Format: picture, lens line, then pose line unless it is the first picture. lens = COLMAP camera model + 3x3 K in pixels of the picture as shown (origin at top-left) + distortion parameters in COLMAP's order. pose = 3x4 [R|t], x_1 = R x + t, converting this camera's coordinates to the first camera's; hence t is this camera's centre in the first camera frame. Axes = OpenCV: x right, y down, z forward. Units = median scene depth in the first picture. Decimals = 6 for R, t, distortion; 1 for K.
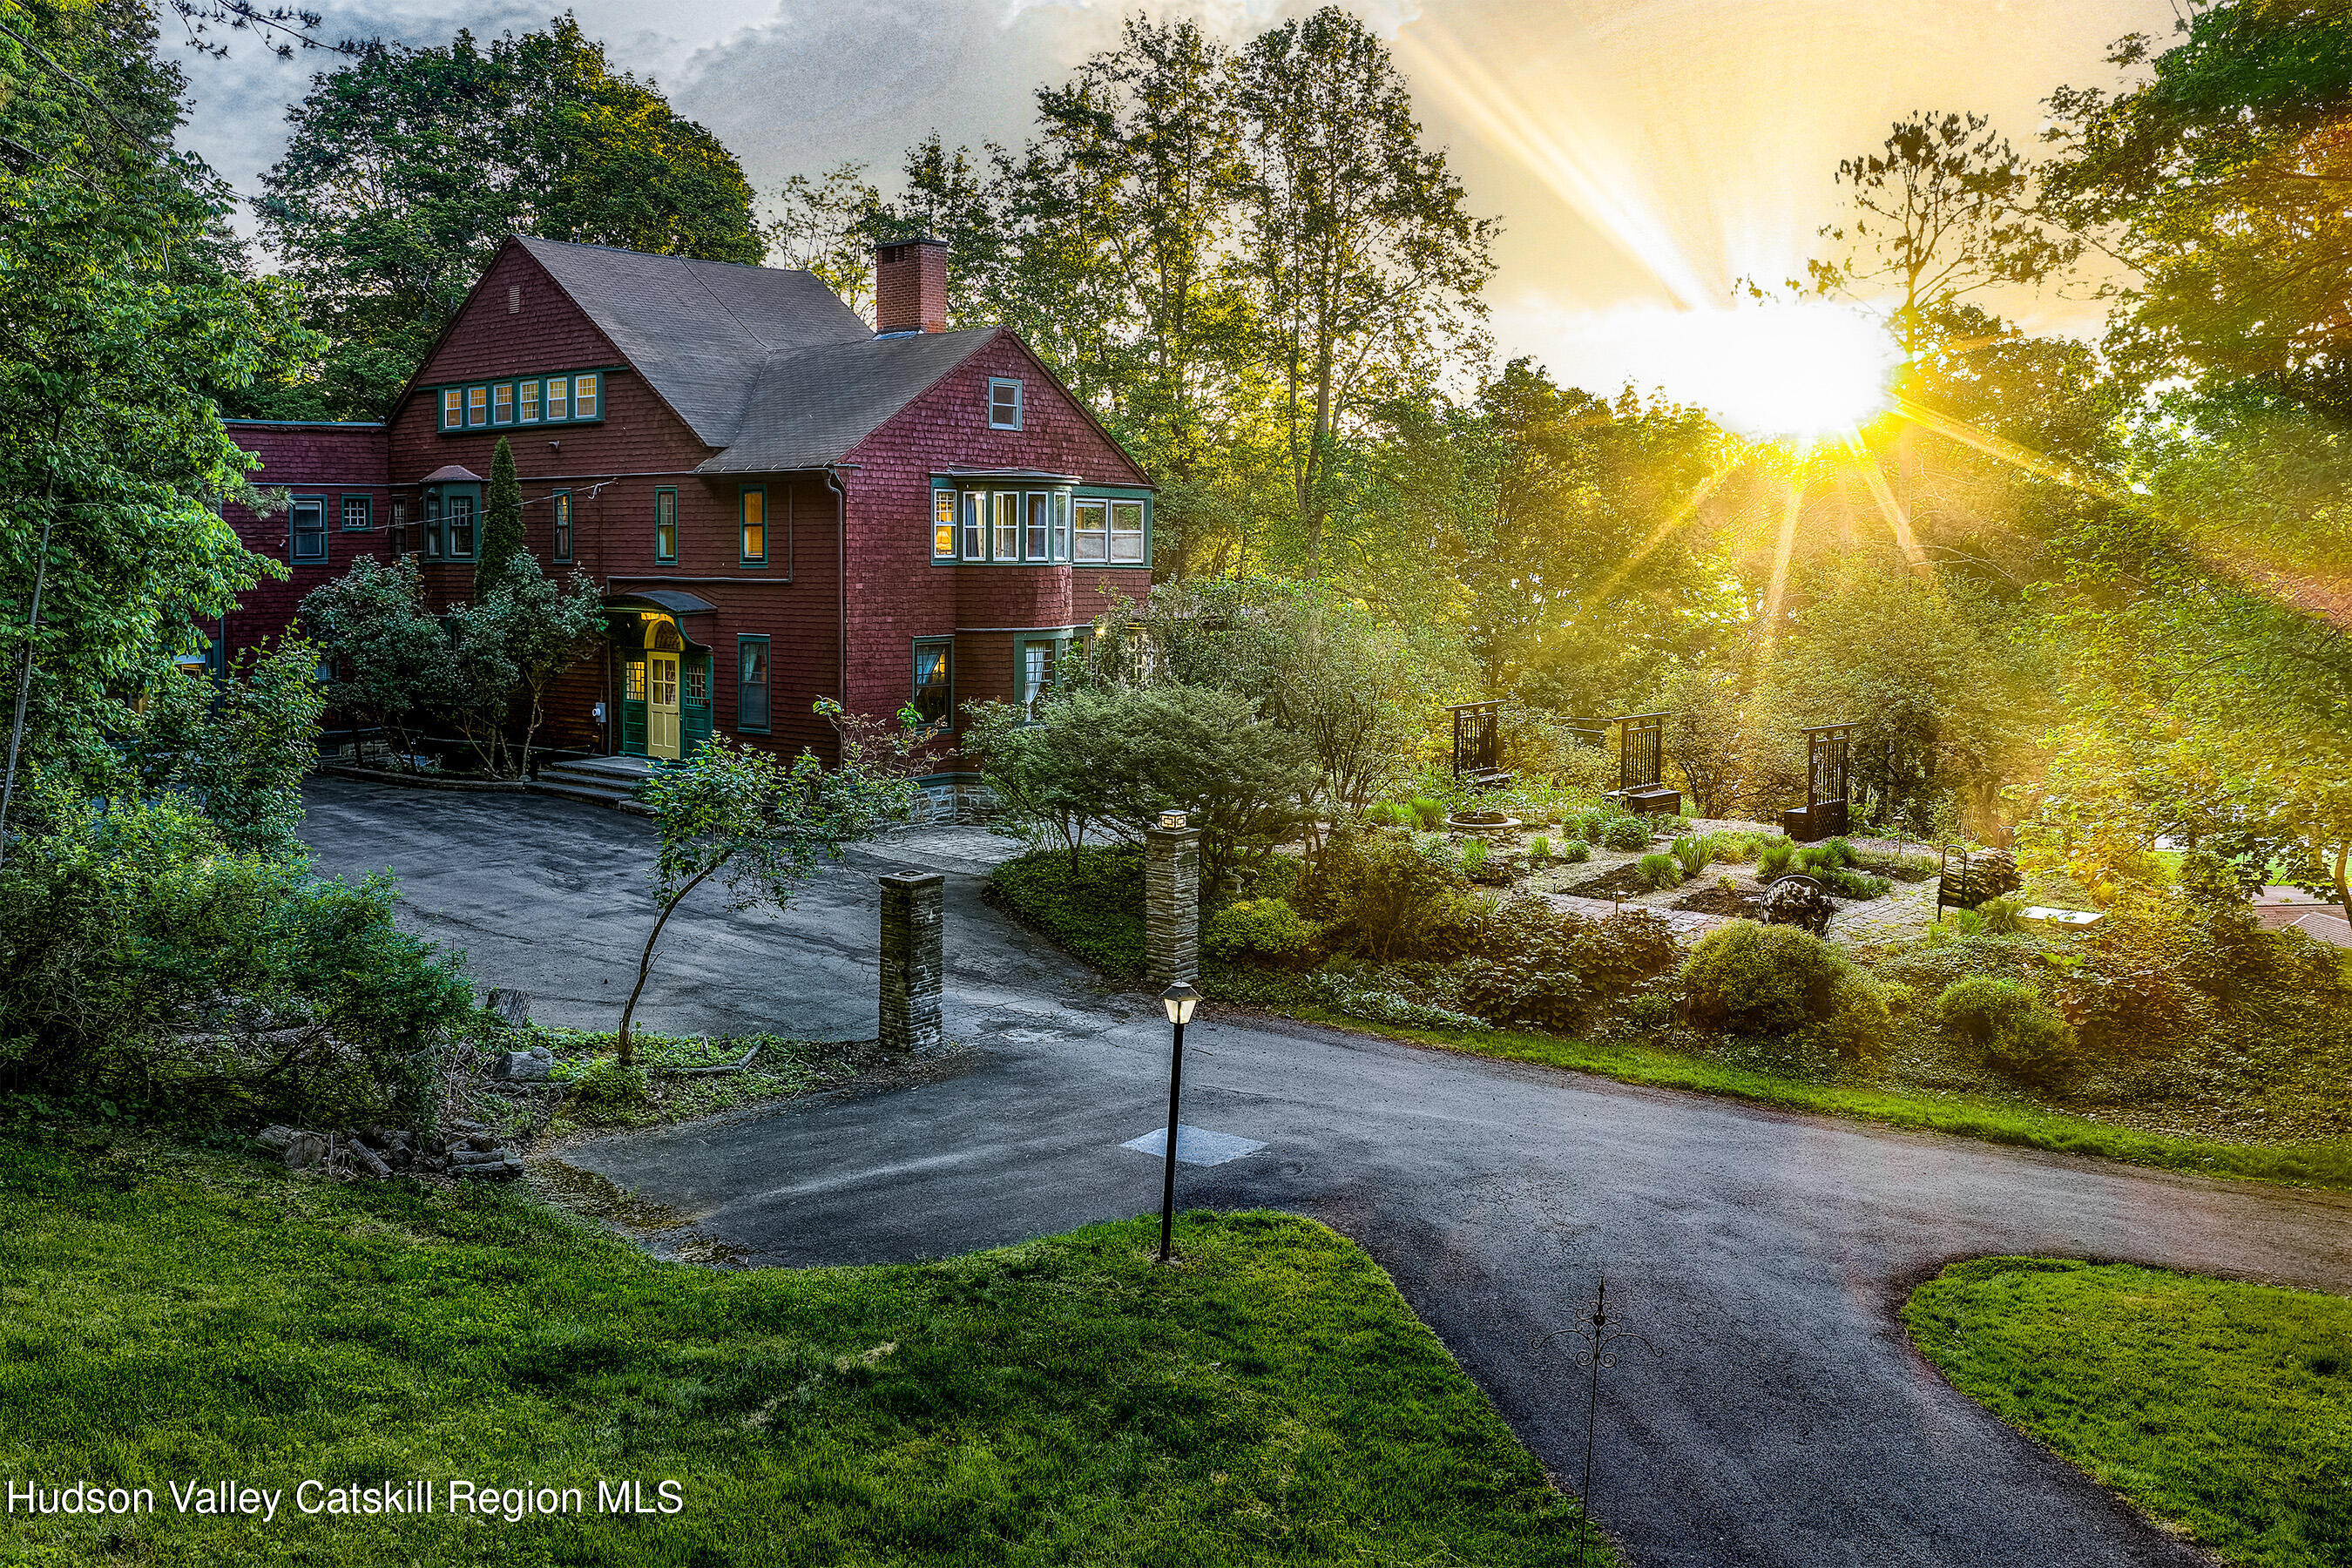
lens RADIAL K [[2036.3, 0, 1109.6], [0, 2036.3, 527.3], [0, 0, 1]] dist [0.008635, -0.001492]
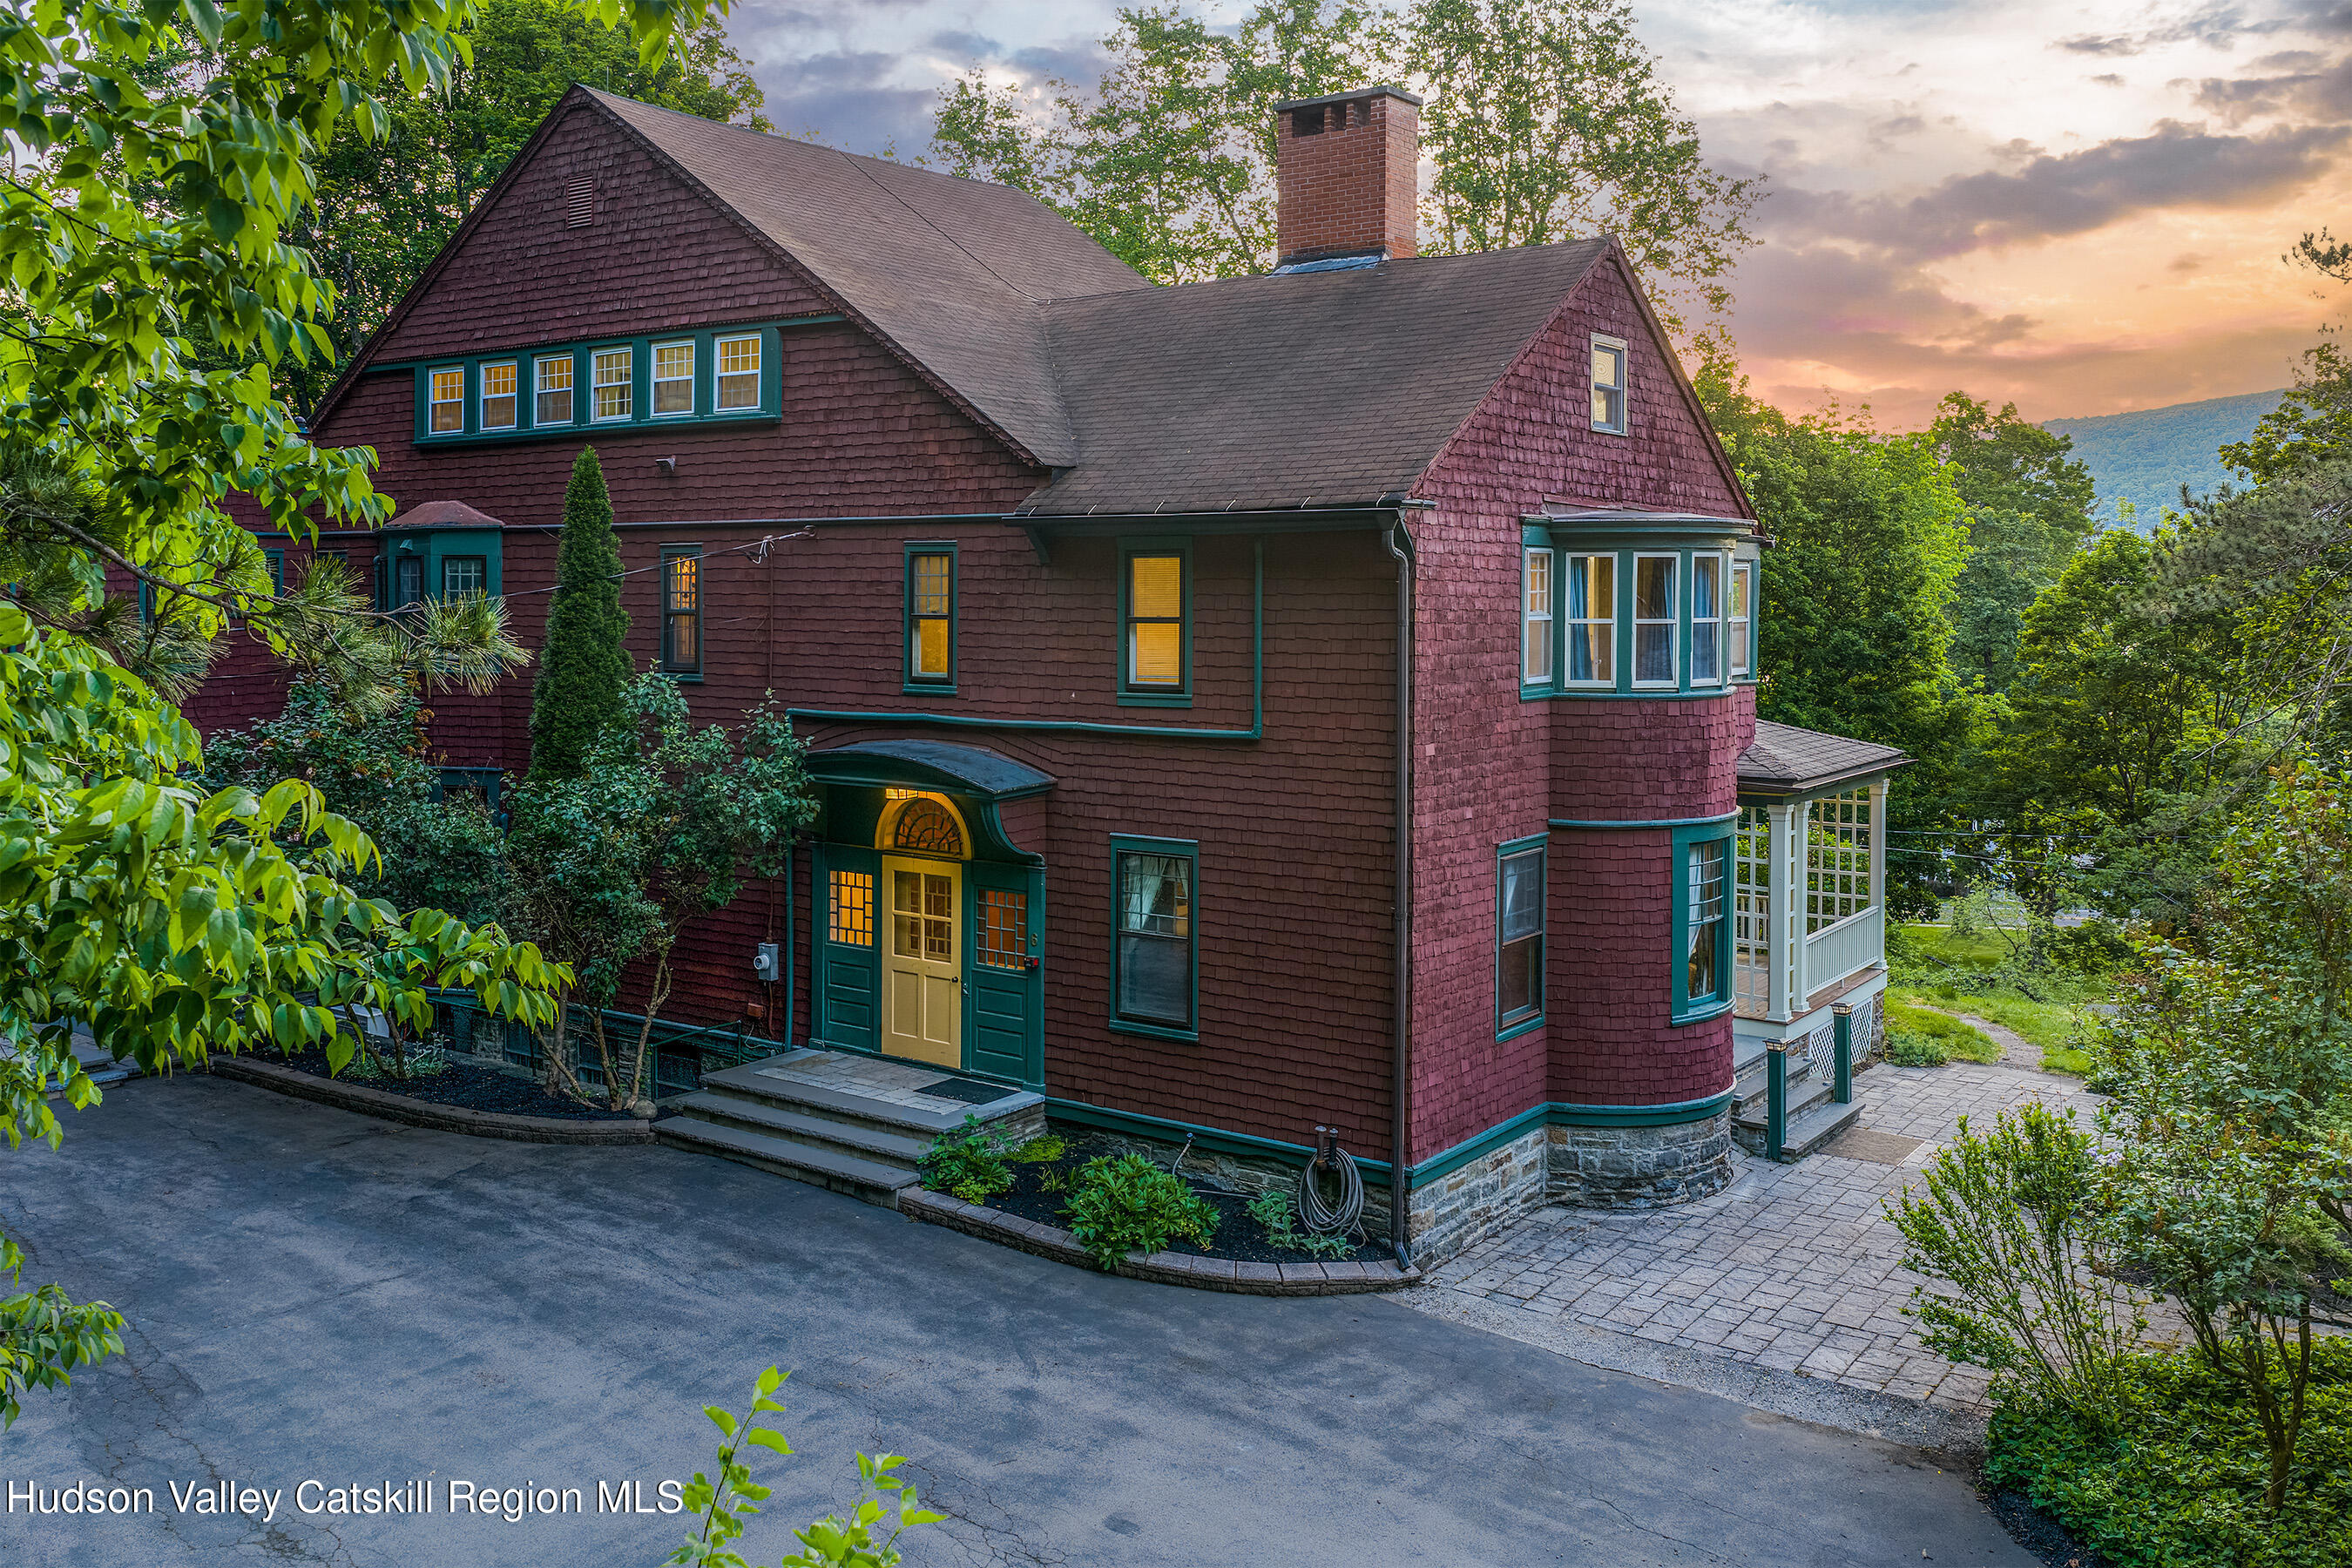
lens RADIAL K [[2036.3, 0, 1109.6], [0, 2036.3, 527.3], [0, 0, 1]] dist [0.008635, -0.001492]
pose [[0.994694, -0.001161, 0.102867, -0.228196], [0.002922, 0.999852, -0.016973, -0.014823], [-0.102832, 0.017184, 0.994550, 0.482377]]
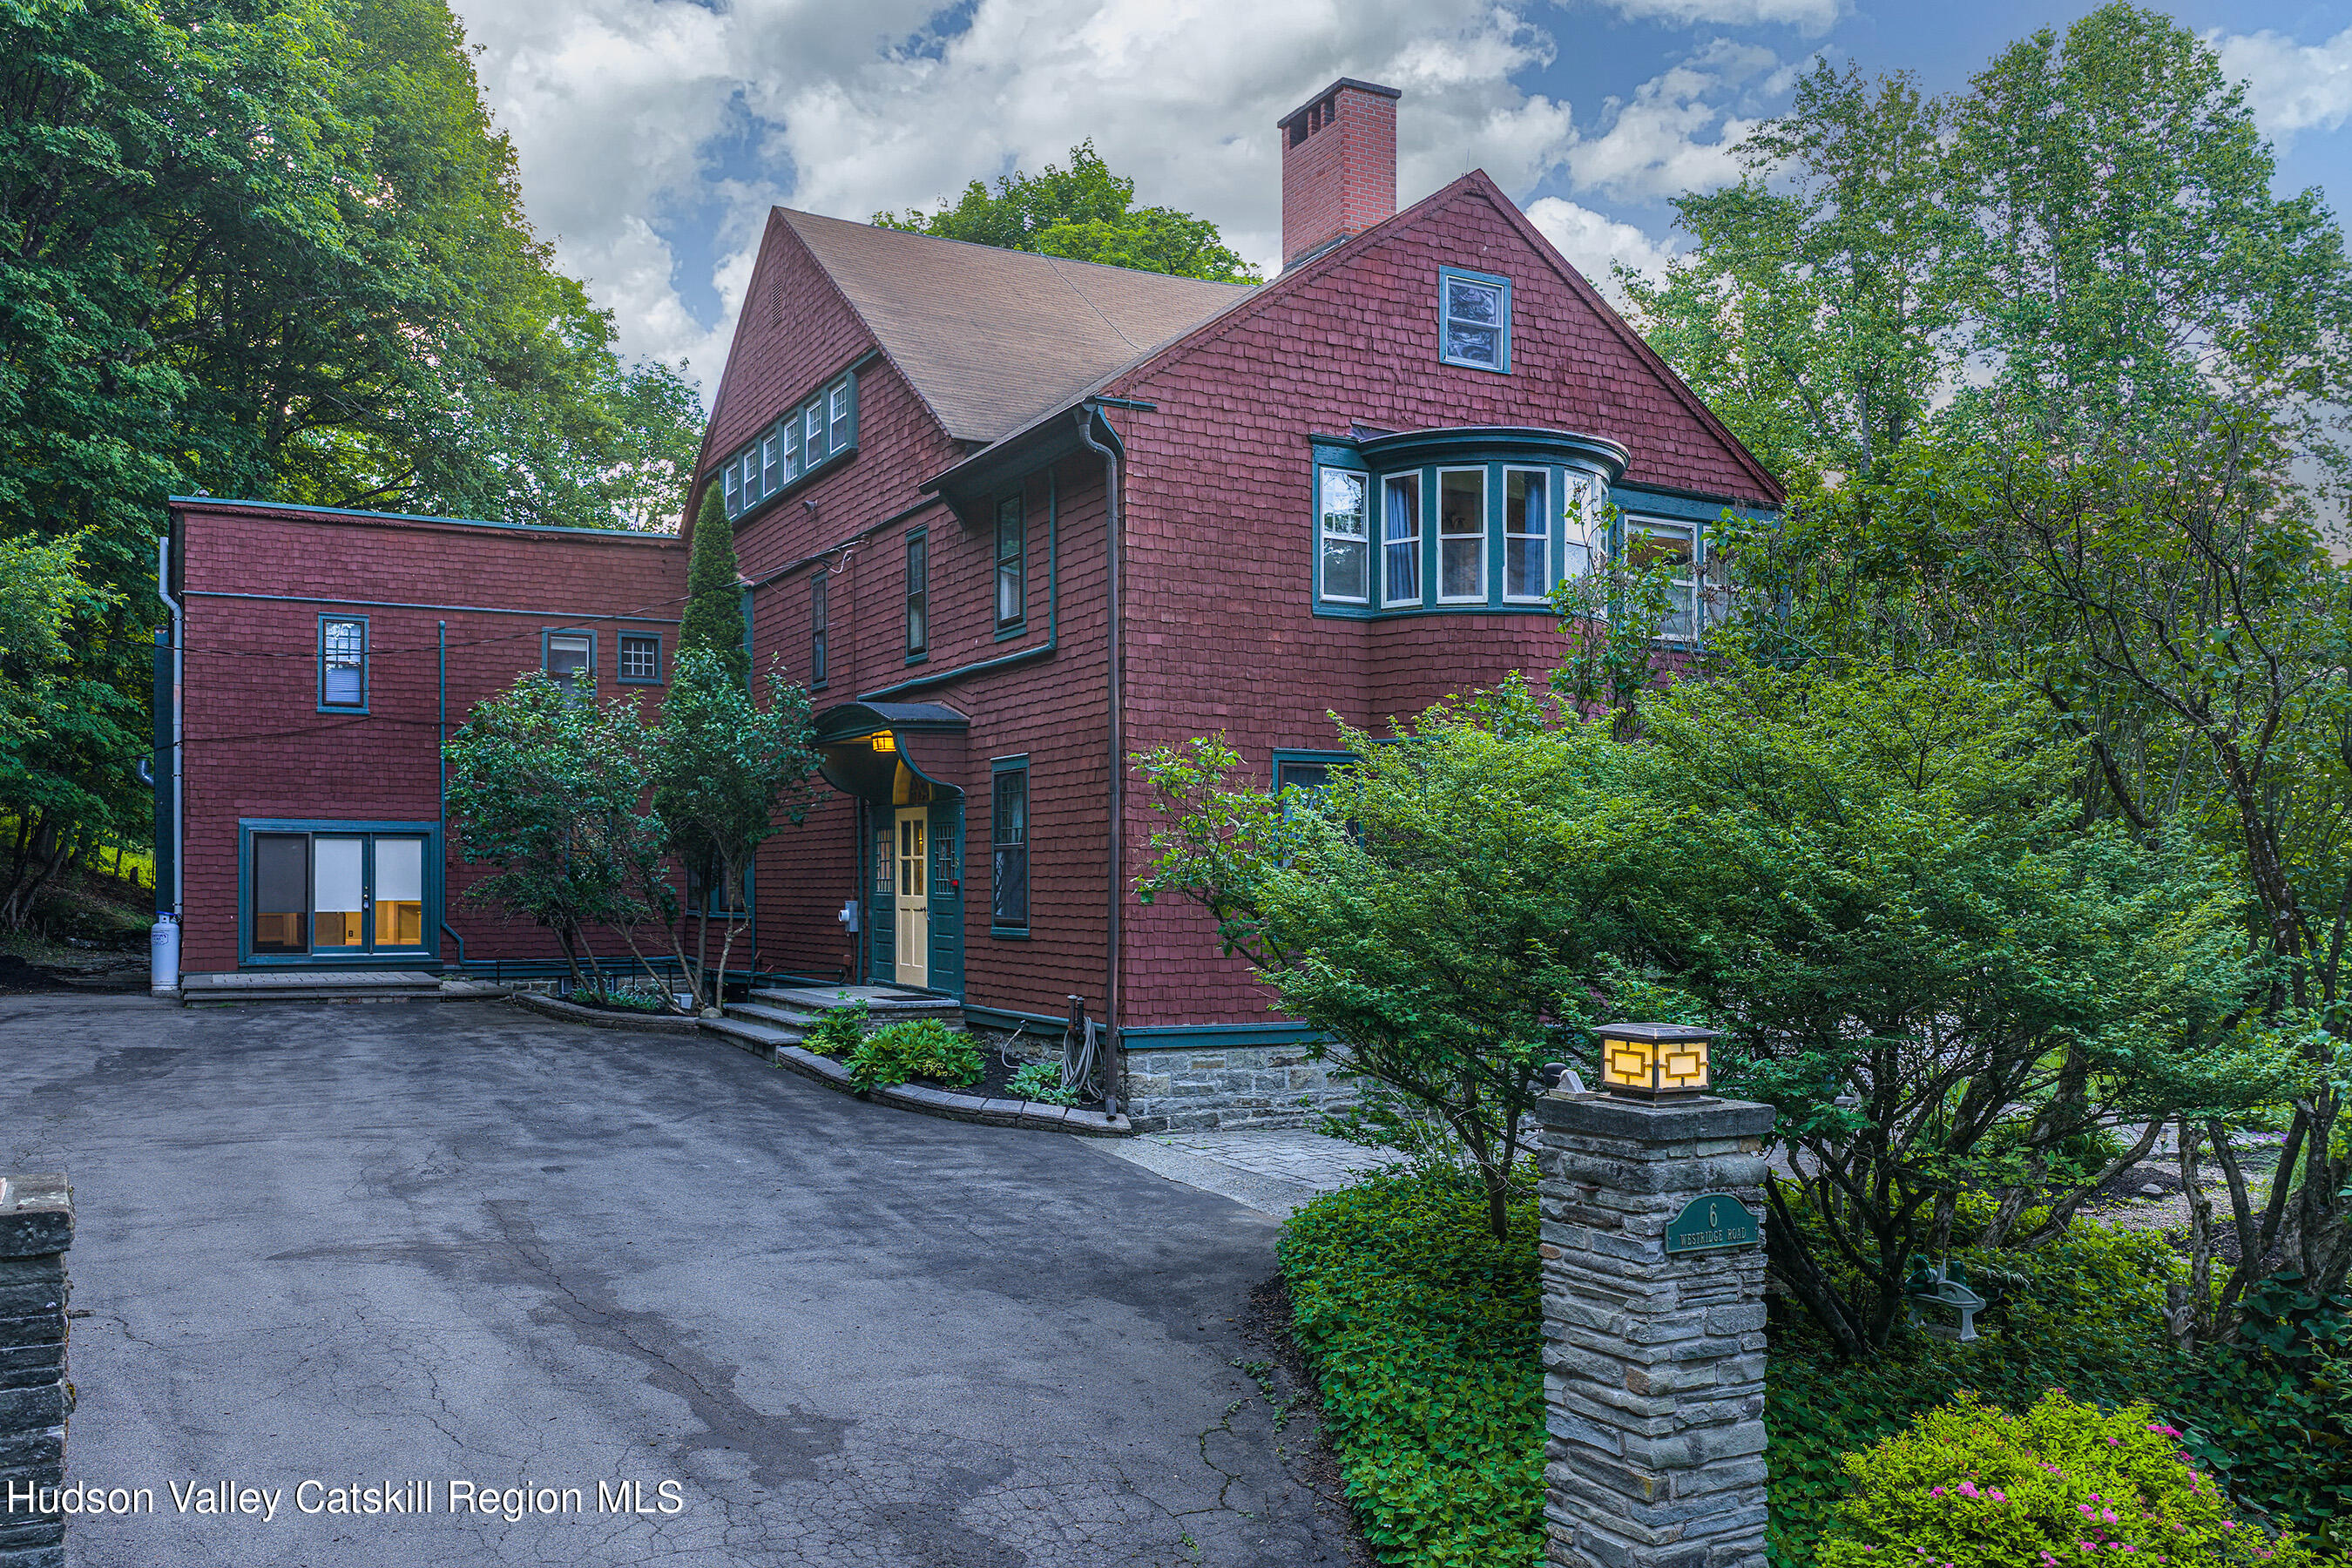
lens RADIAL K [[1970.2, 0, 1083.9], [0, 1970.2, 780.2], [0, 0, 1]] dist [0.019803, -0.003238]
pose [[0.934226, -0.006593, -0.356621, 0.033962], [-0.009186, 0.999053, -0.042536, 0.078304], [0.356564, 0.043014, 0.933280, 0.487125]]
